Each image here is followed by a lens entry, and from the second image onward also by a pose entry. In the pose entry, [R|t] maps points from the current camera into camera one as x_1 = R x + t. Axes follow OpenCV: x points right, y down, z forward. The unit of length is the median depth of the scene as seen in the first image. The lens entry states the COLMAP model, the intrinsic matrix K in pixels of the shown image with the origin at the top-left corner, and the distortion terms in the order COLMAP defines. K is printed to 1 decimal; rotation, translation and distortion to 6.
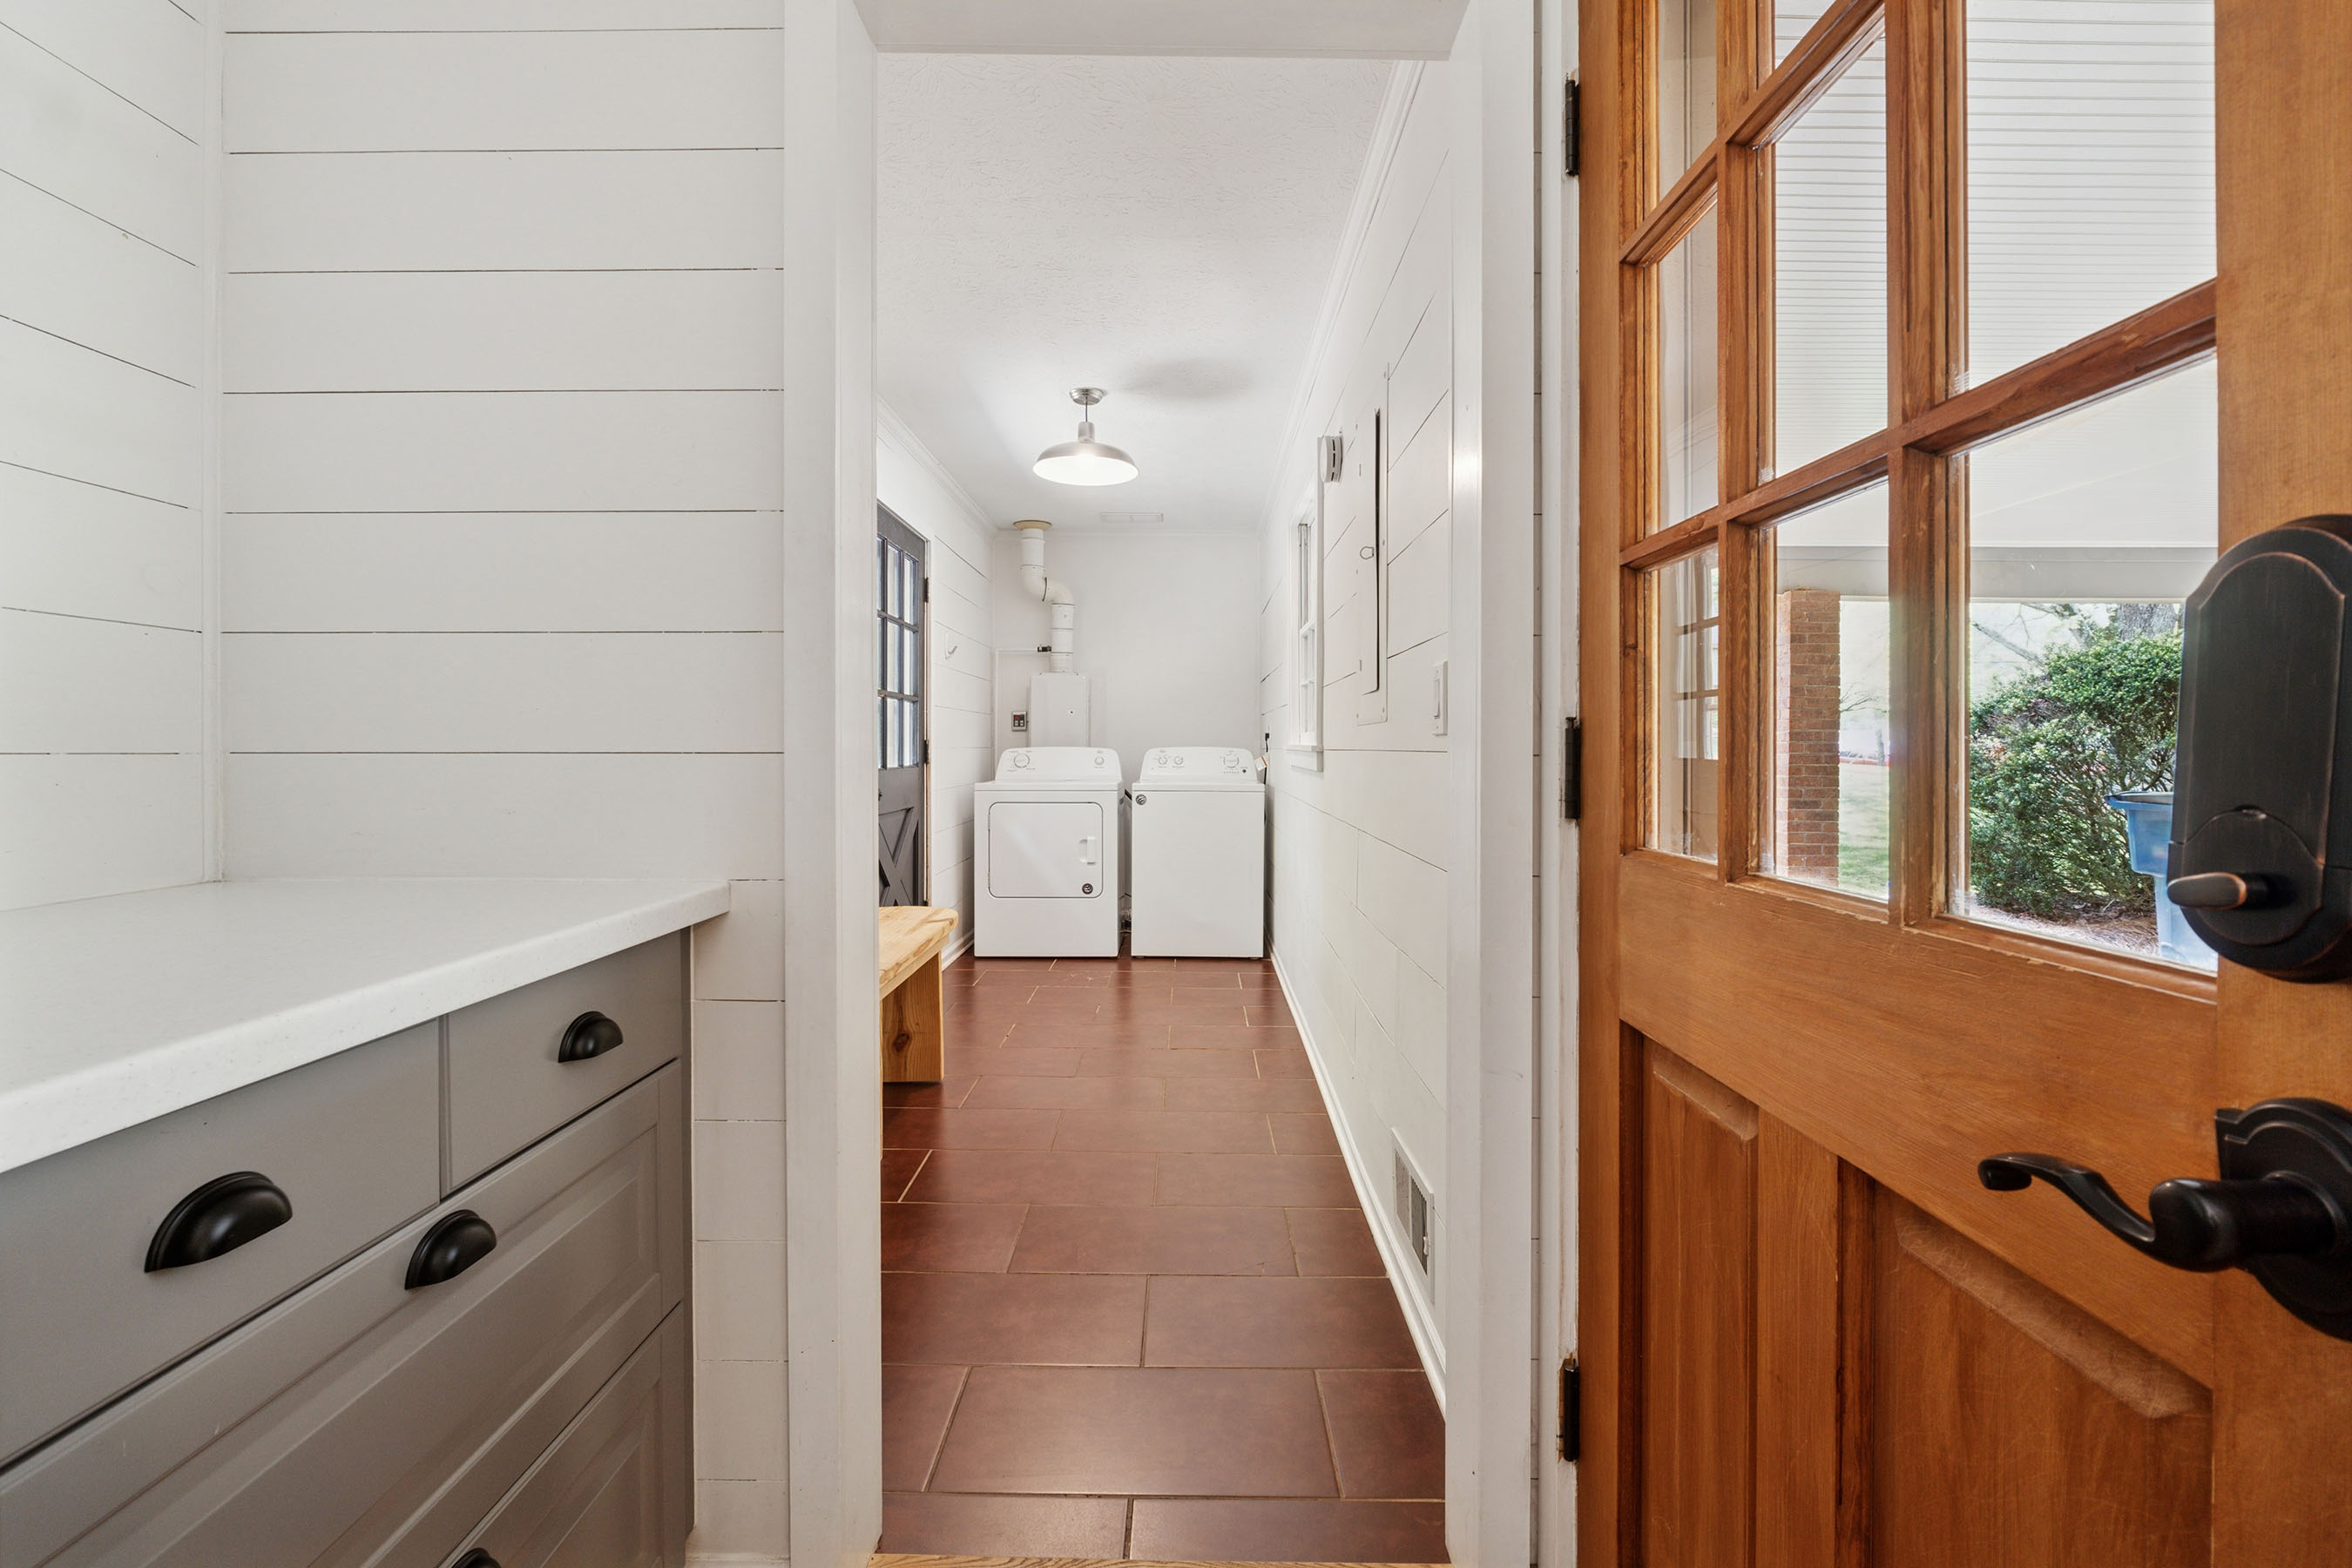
lens RADIAL K [[986.7, 0, 1186.3], [0, 986.7, 759.6], [0, 0, 1]] dist [-0.009086, 0.000446]
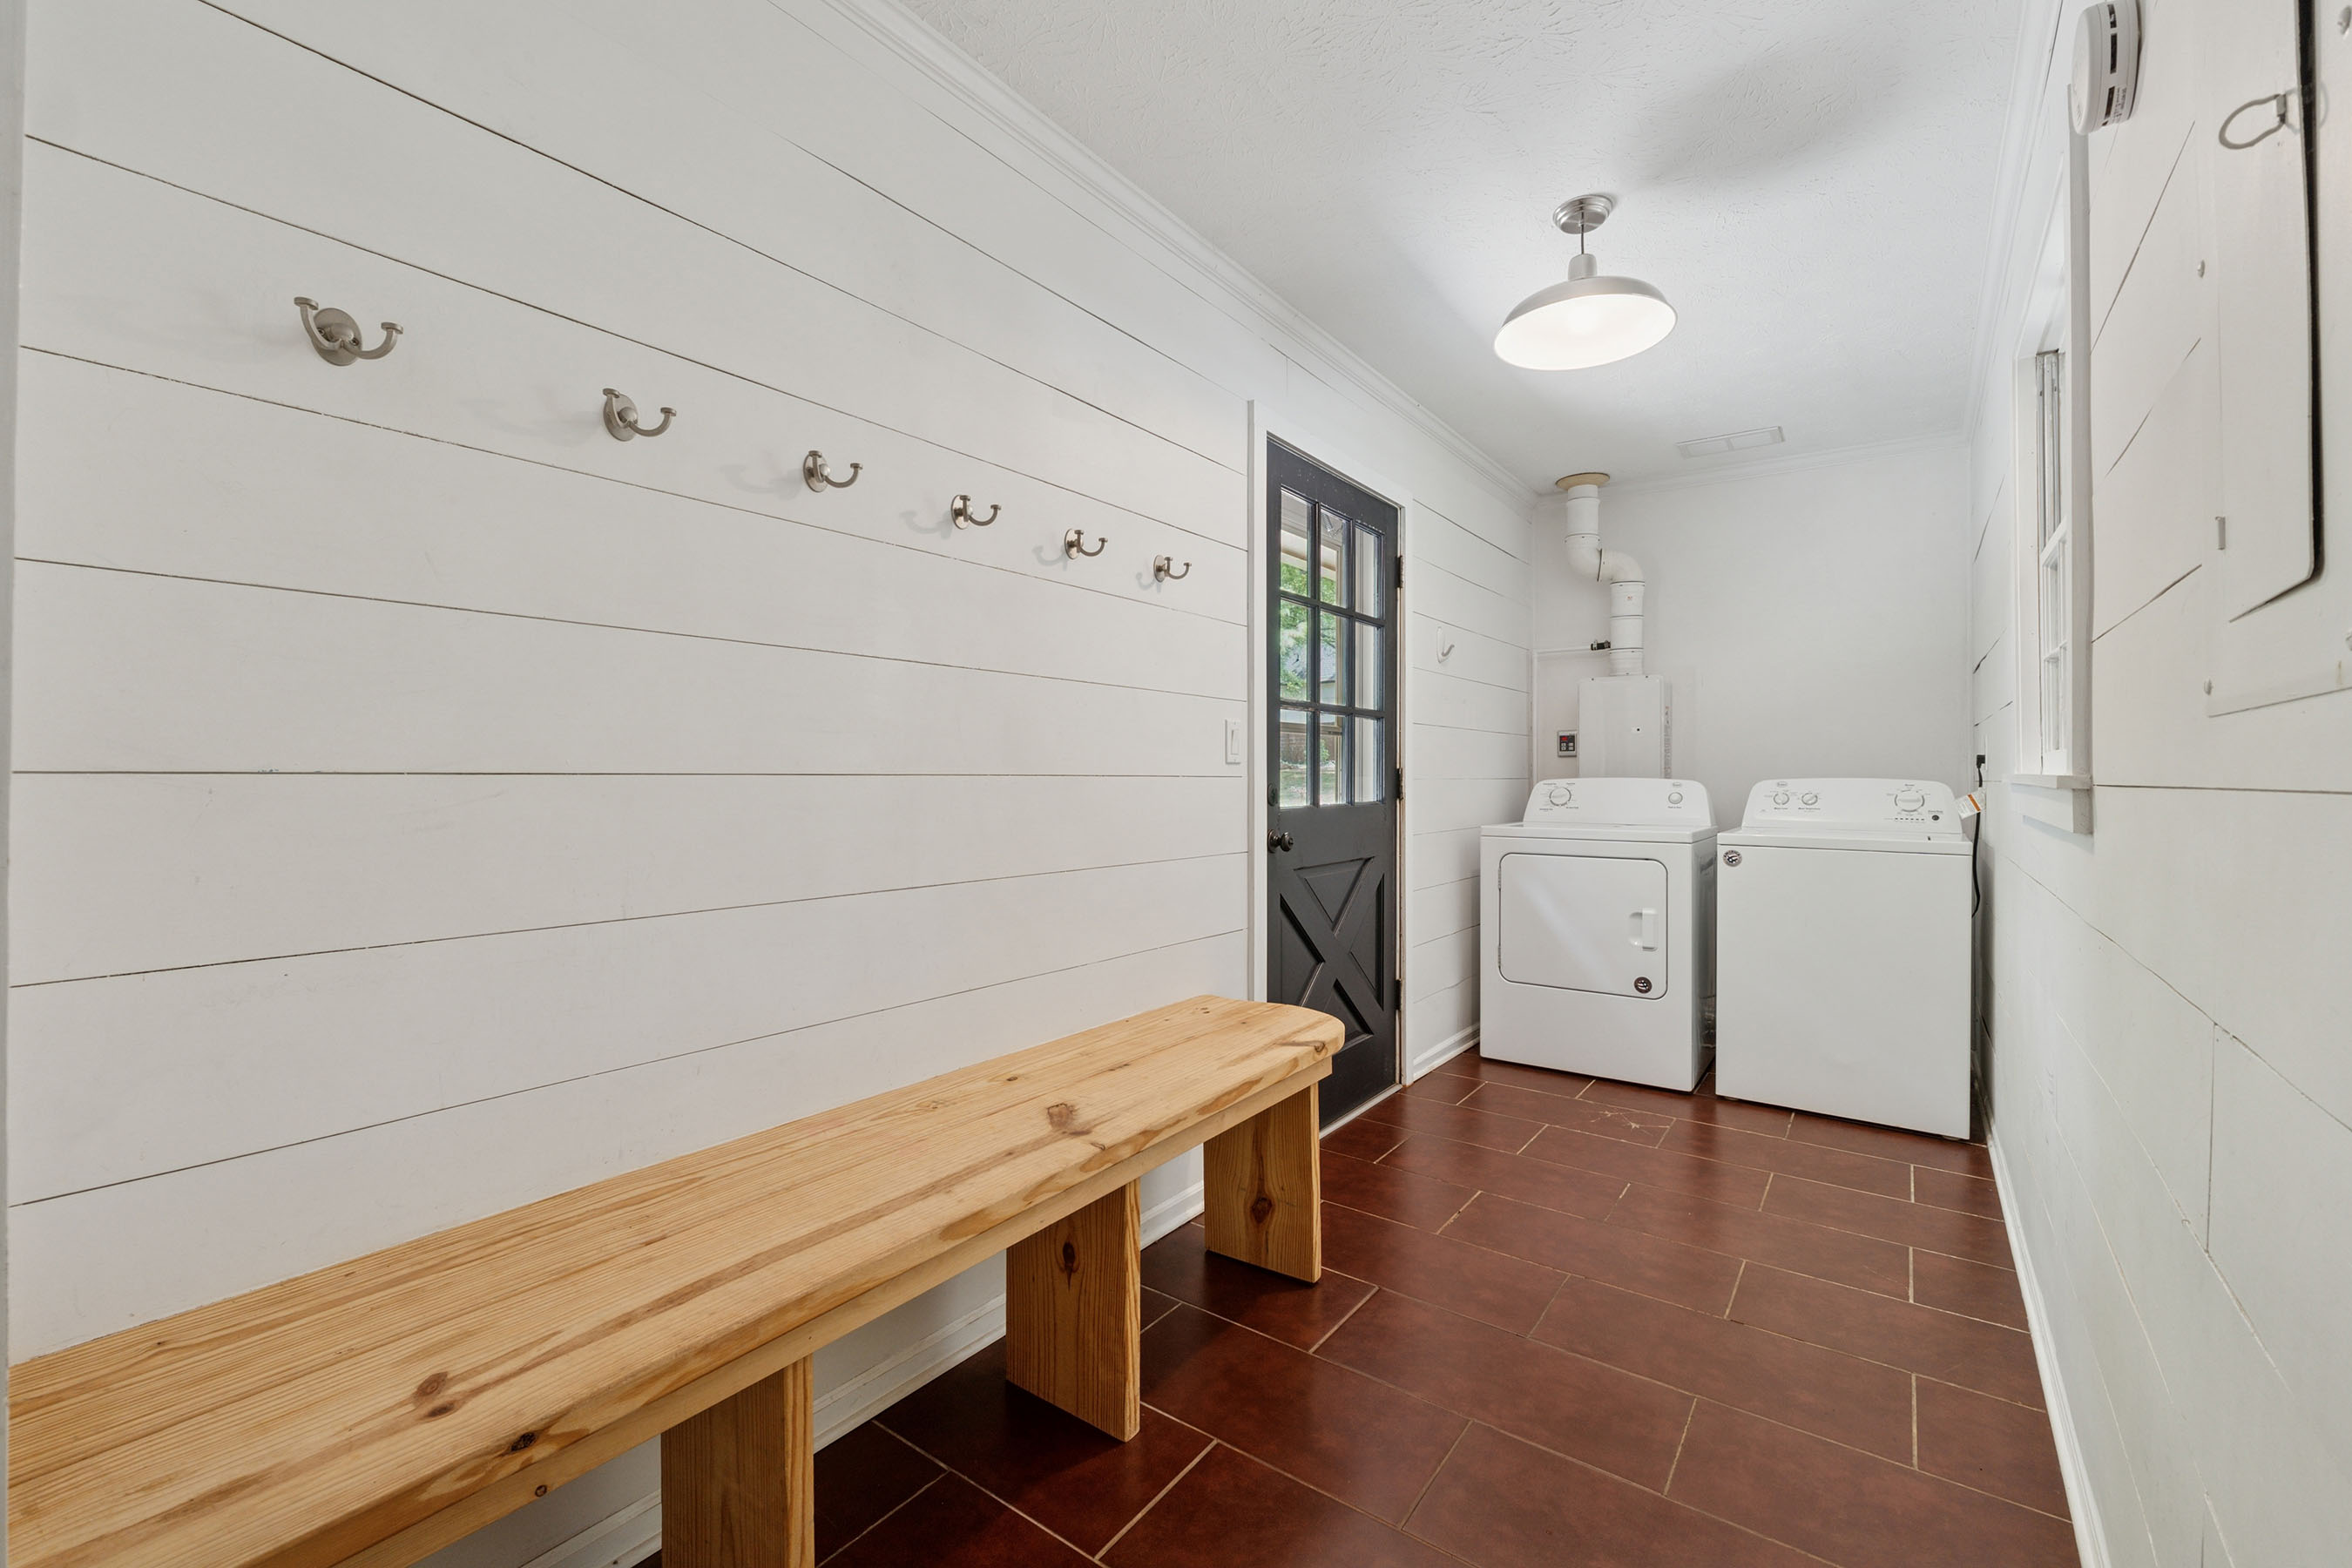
lens RADIAL K [[986.7, 0, 1179.0], [0, 986.7, 773.5], [0, 0, 1]] dist [-0.009086, 0.000446]
pose [[0.808447, -0.001209, -0.588567, 0.041542], [-0.008978, 0.999856, -0.014385, -0.003172], [0.588500, 0.016913, 0.808320, 0.255649]]
